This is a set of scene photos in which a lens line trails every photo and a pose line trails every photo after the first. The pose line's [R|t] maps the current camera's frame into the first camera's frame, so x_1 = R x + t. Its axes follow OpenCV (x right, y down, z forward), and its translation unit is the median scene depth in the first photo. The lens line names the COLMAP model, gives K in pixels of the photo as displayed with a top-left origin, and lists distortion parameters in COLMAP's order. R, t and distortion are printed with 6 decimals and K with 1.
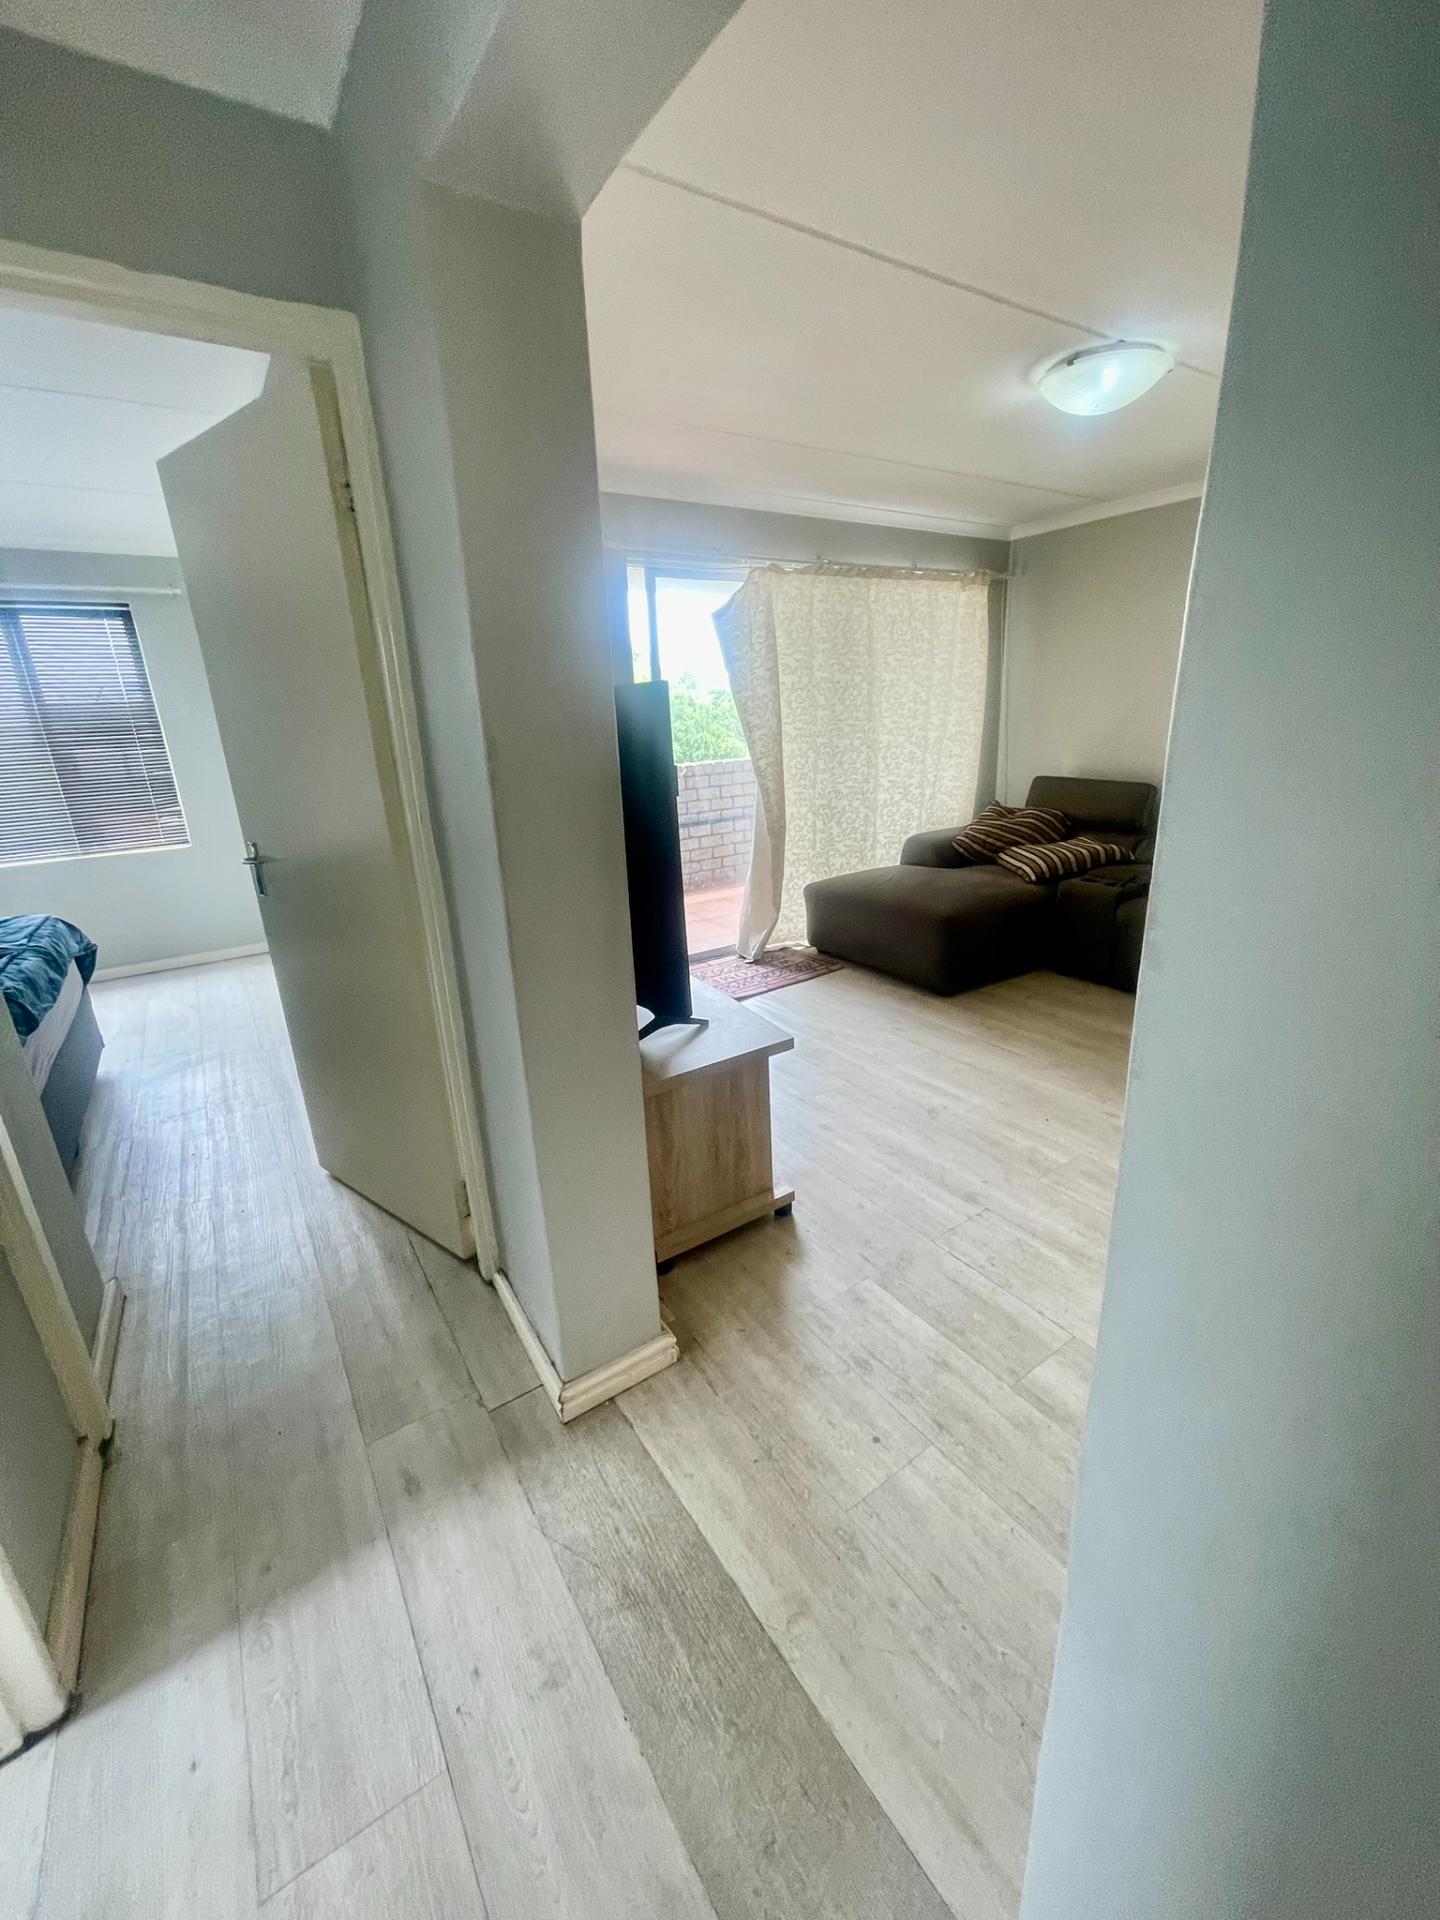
lens RADIAL K [[778.5, 0, 723.8], [0, 778.5, 958.5], [0, 0, 1]] dist [-0.002565, 0.000317]
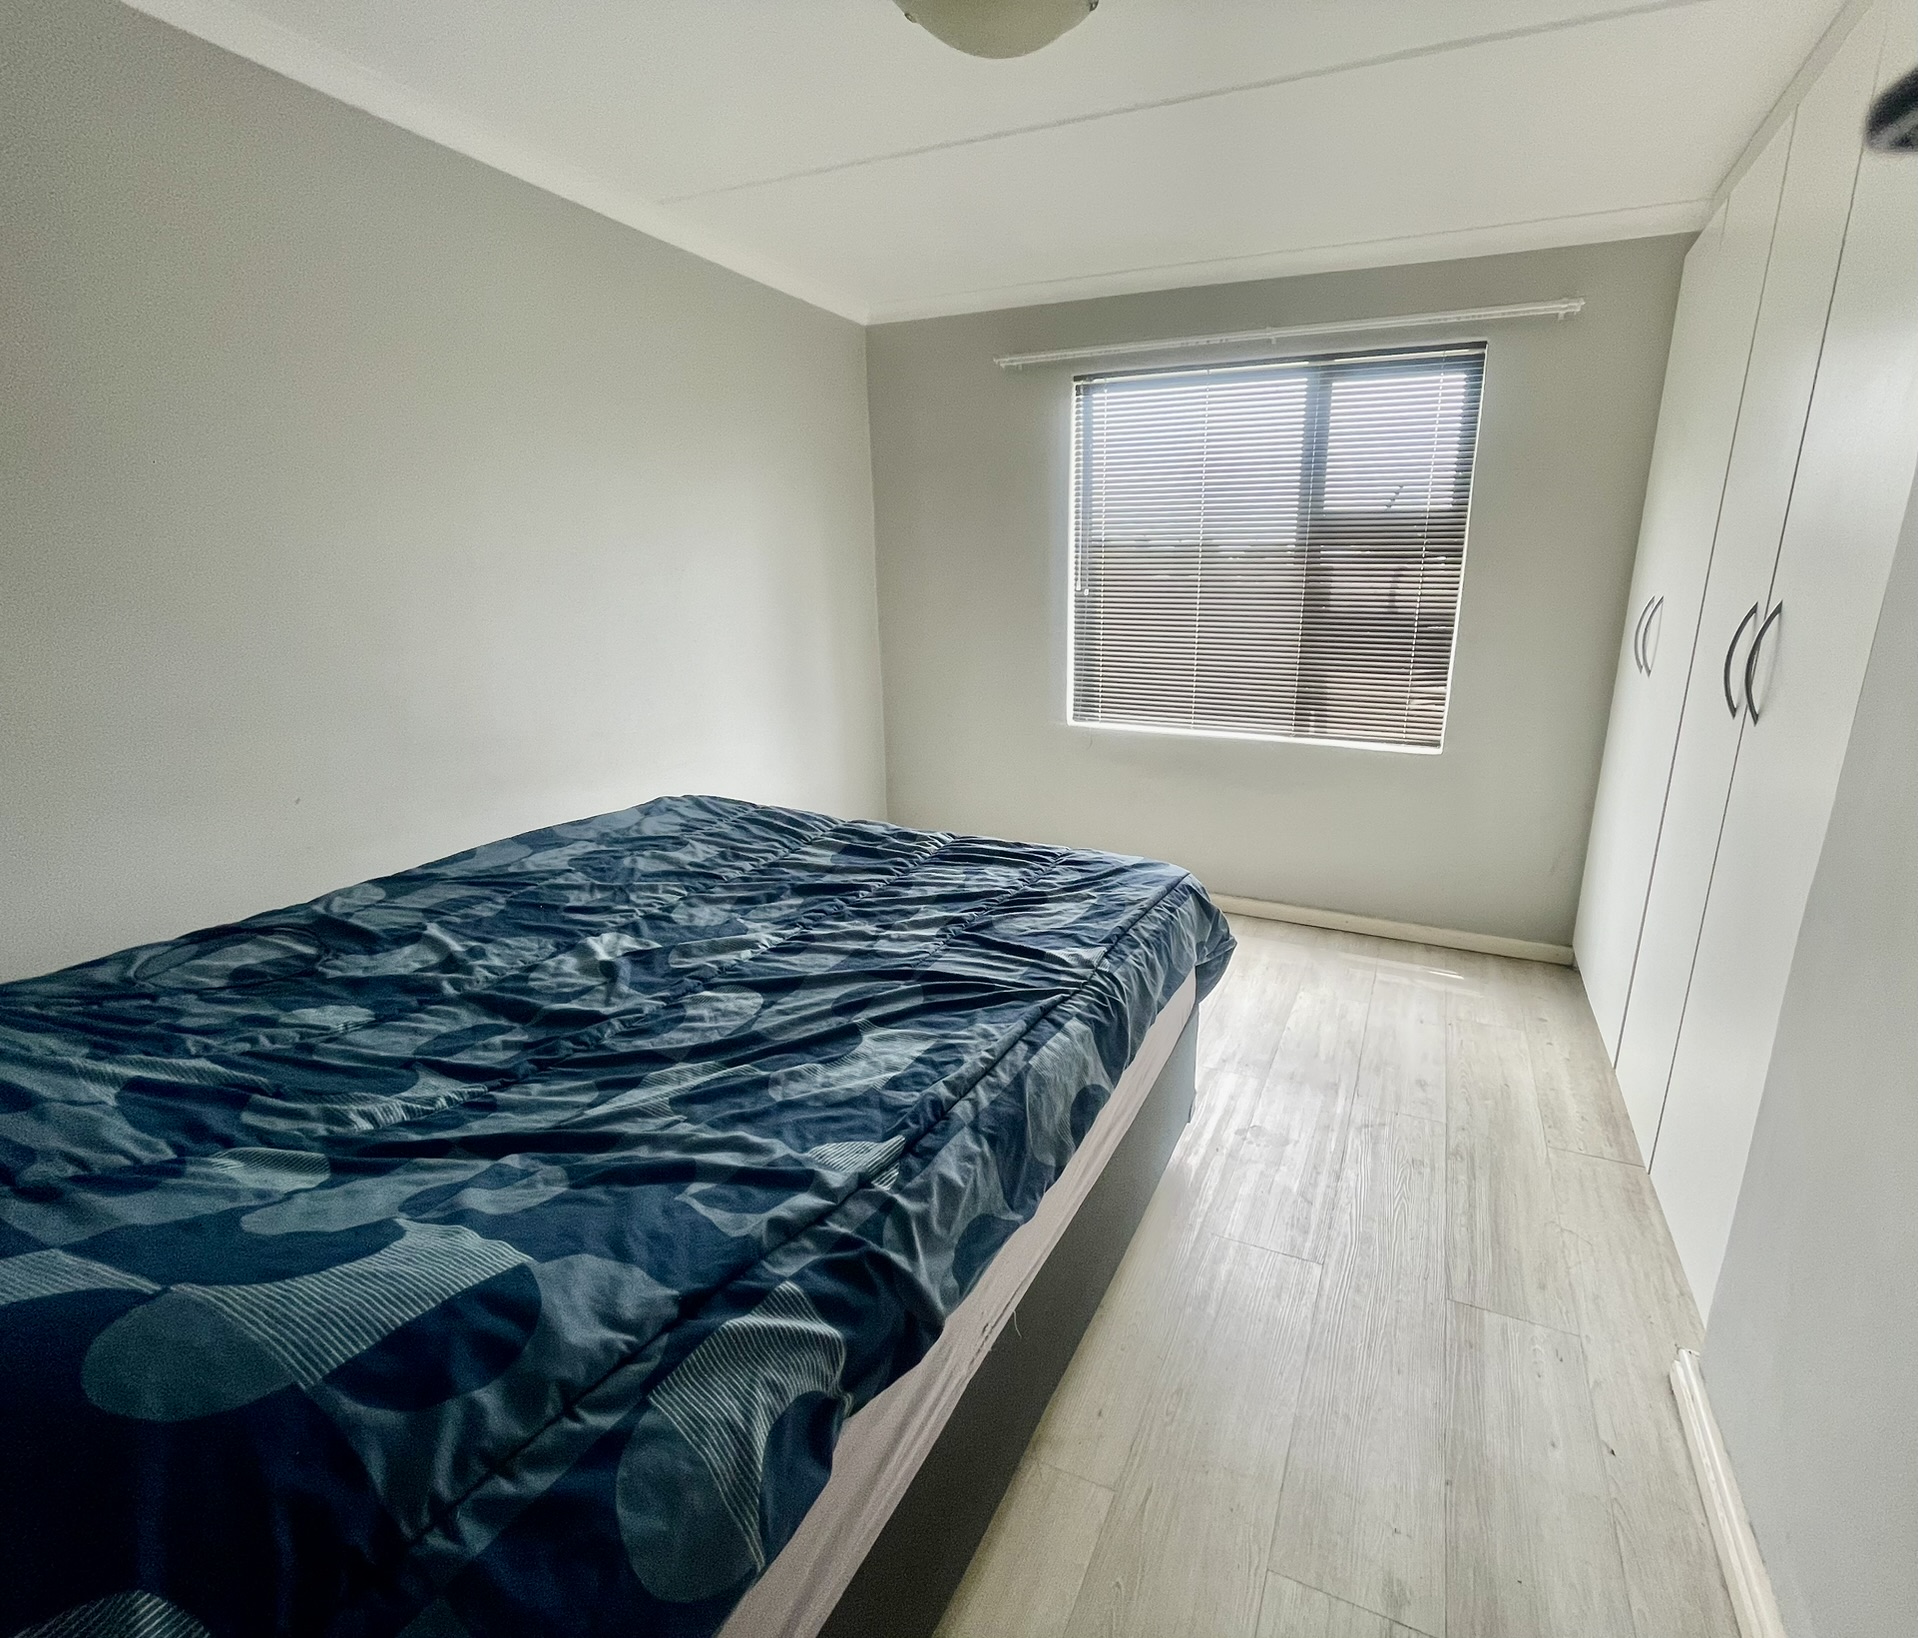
lens RADIAL K [[882.3, 0, 1079.0], [0, 882.3, 817.7], [0, 0, 1]] dist [-0.003799, -0.000465]
pose [[0.562247, 0.260291, -0.784938, -0.453544], [-0.286784, 0.951642, 0.110149, -0.139950], [0.775650, 0.163177, 0.609705, 0.581225]]
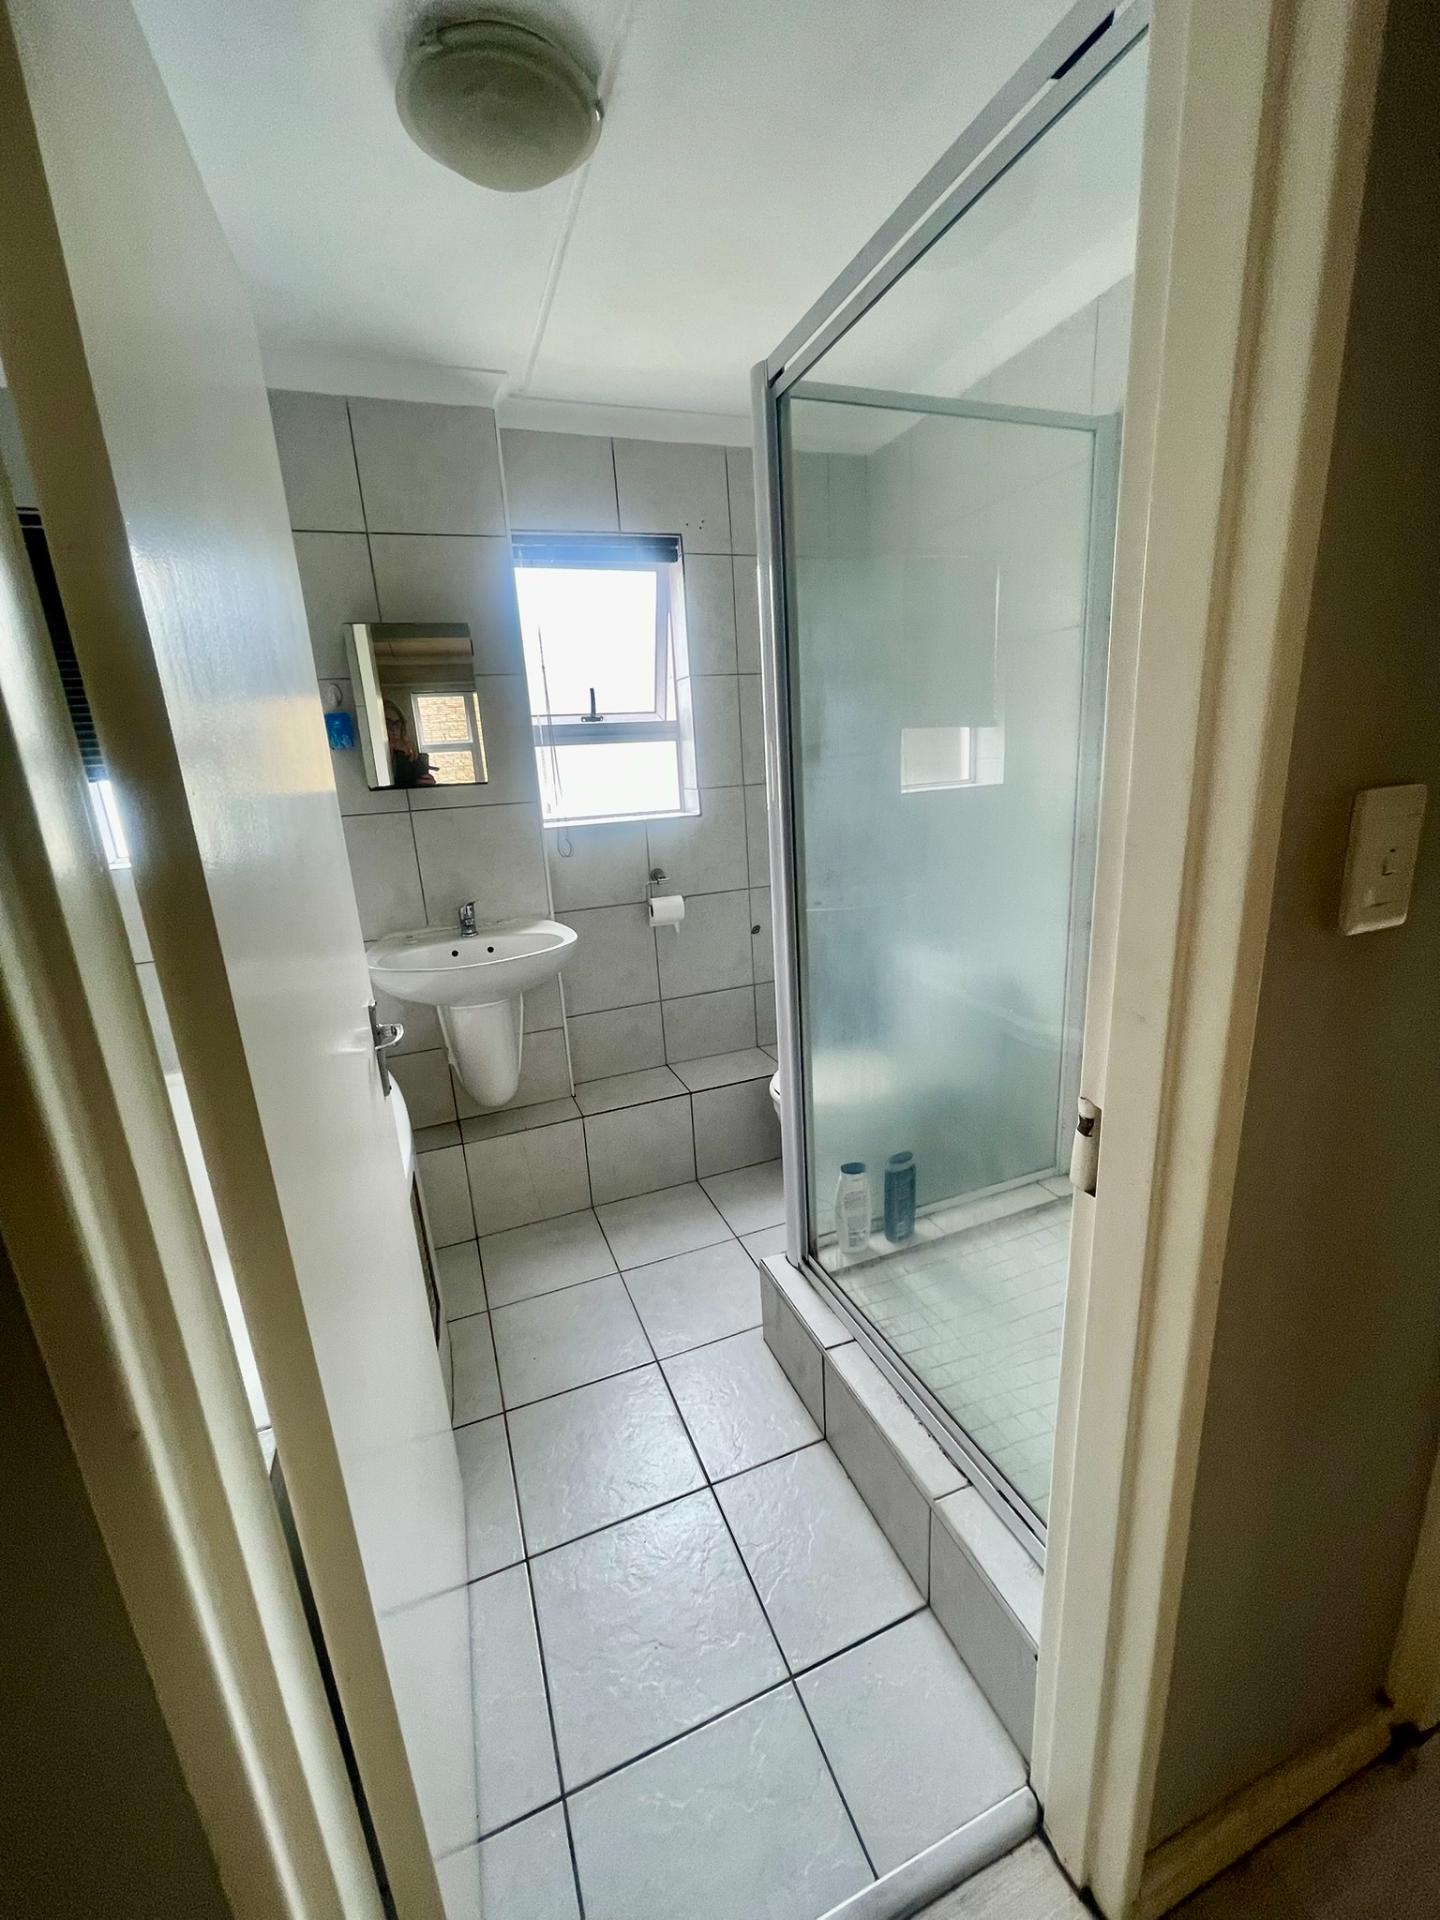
lens RADIAL K [[778.5, 0, 724.1], [0, 778.5, 958.4], [0, 0, 1]] dist [-0.002565, 0.000317]
pose [[-0.215202, 0.308055, -0.926709, -0.114998], [-0.241744, 0.902605, 0.356180, -0.056185], [0.946175, 0.300677, -0.119772, 0.144494]]
